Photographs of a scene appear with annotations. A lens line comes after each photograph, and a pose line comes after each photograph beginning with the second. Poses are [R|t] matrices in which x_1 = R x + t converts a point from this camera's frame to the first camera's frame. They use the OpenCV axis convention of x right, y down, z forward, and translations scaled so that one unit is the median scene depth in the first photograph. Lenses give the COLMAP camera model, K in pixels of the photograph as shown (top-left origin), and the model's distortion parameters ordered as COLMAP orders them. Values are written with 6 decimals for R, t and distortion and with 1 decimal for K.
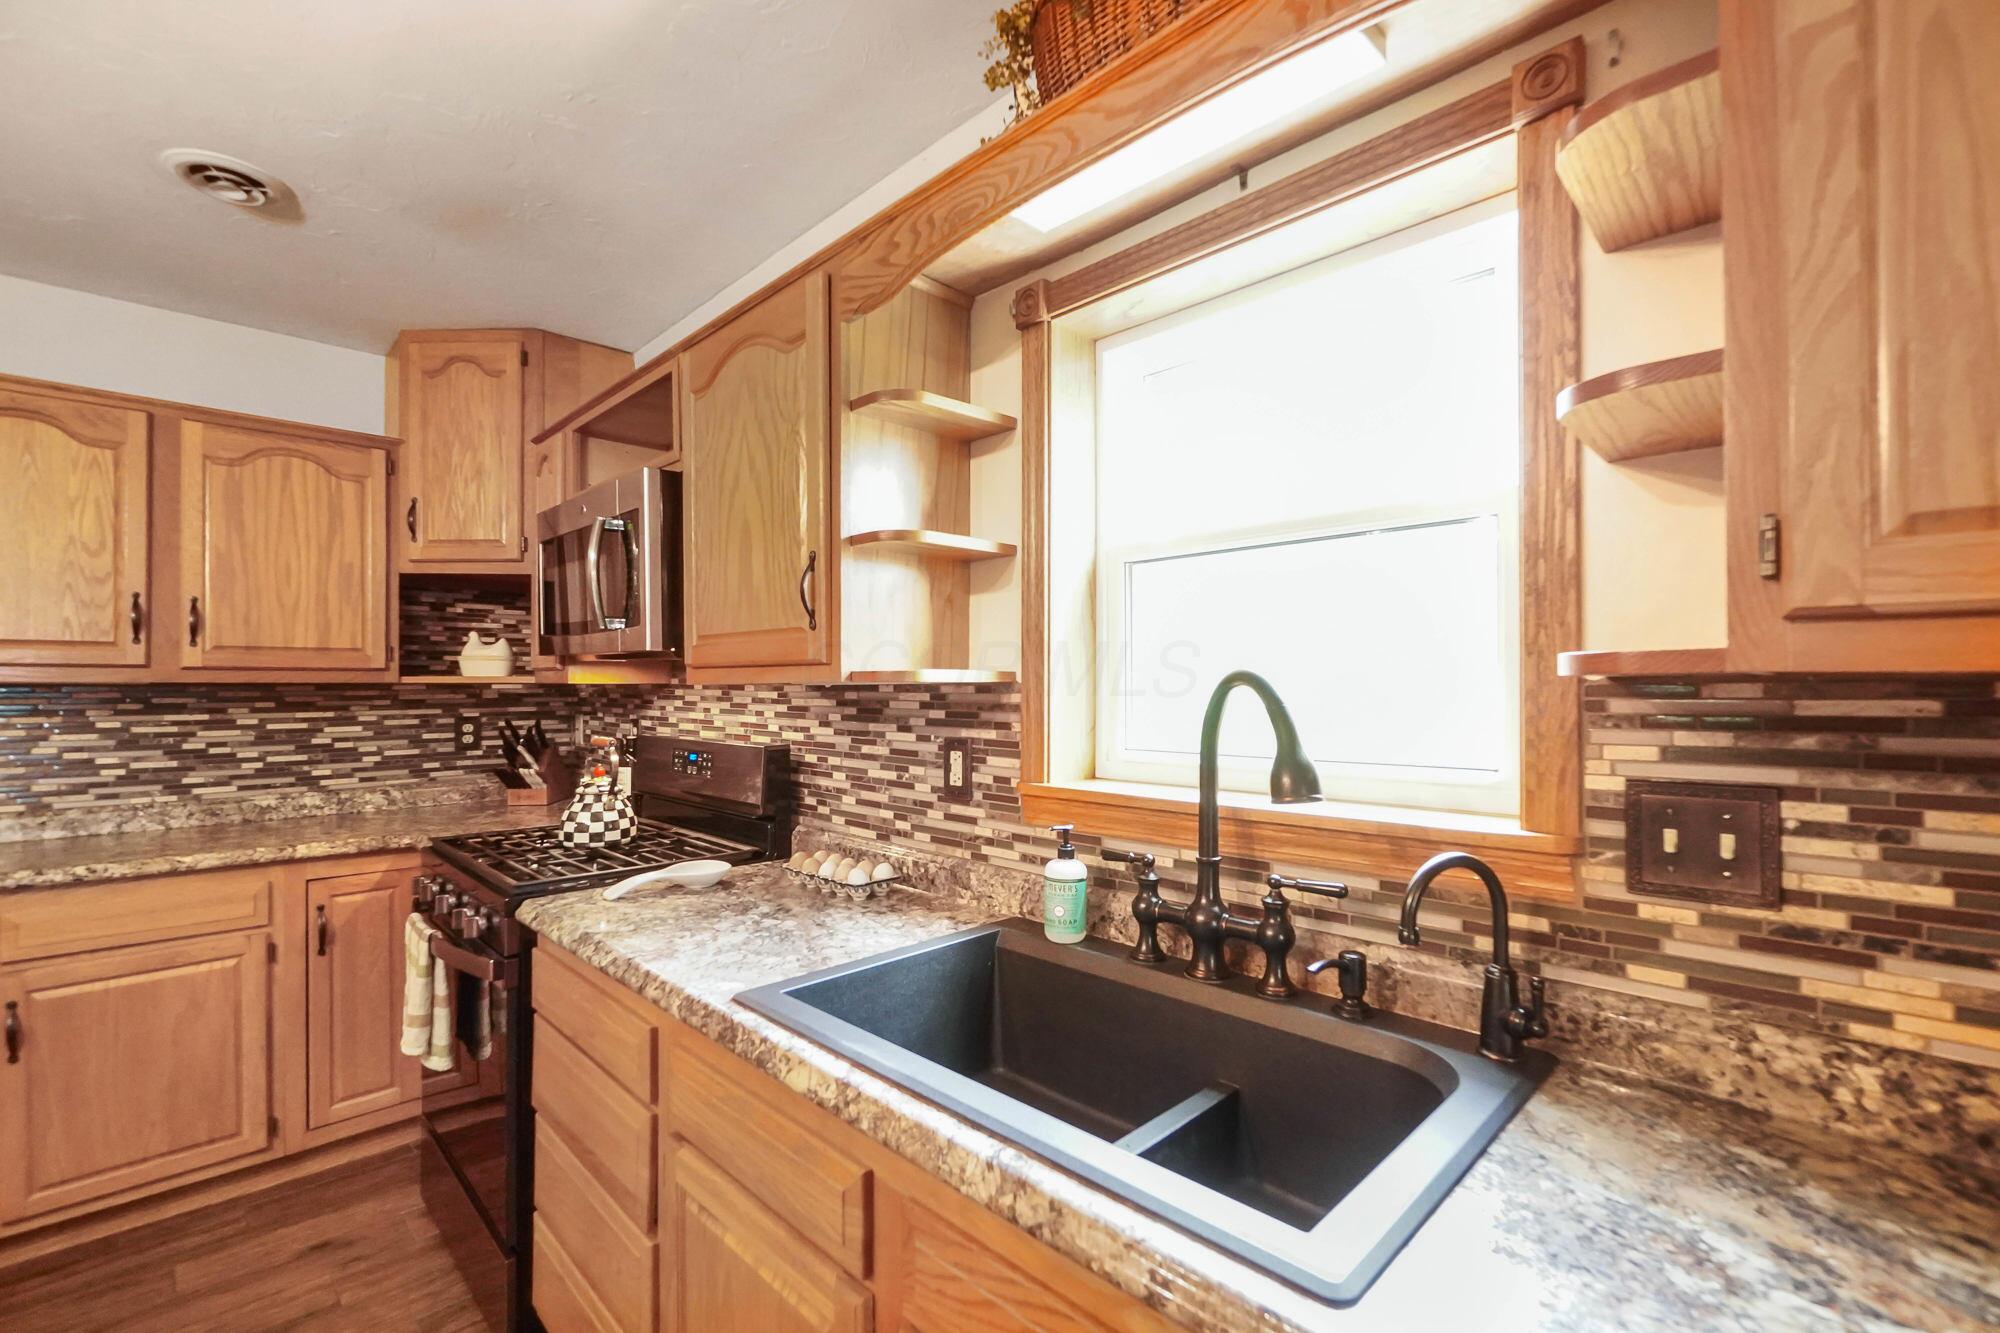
lens RADIAL K [[871.4, 0, 991.7], [0, 871.4, 678.2], [0, 0, 1]] dist [-0.000055, -0.002601]
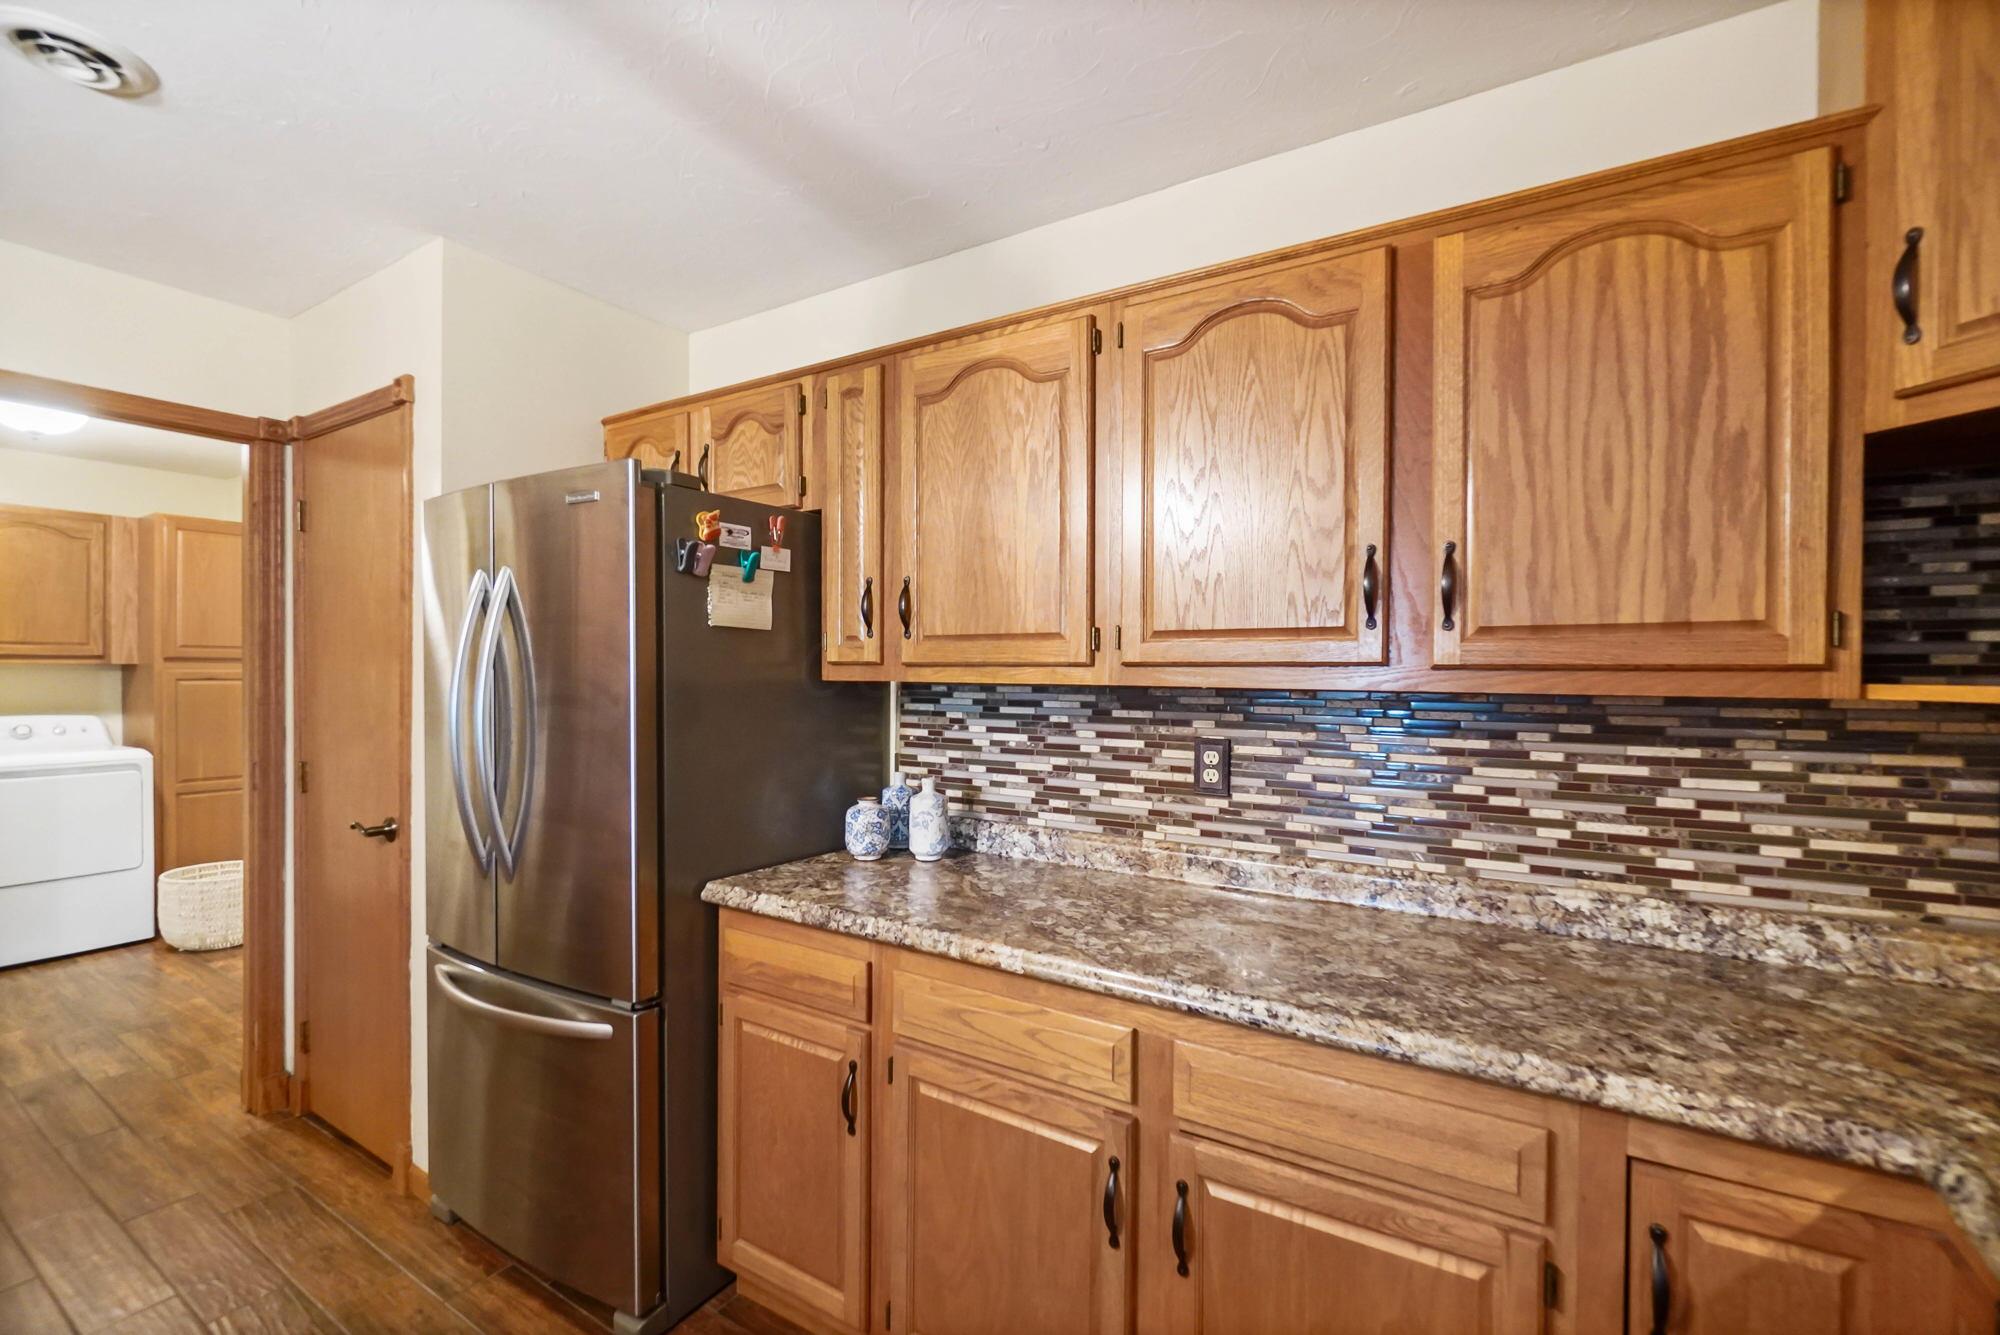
lens RADIAL K [[871.4, 0, 991.7], [0, 871.4, 679.2], [0, 0, 1]] dist [-0.000055, -0.002601]
pose [[0.233412, 0.016644, -0.972235, -0.383865], [0.003772, 0.999830, 0.018022, -0.013656], [0.972371, -0.007874, 0.233310, 0.512695]]
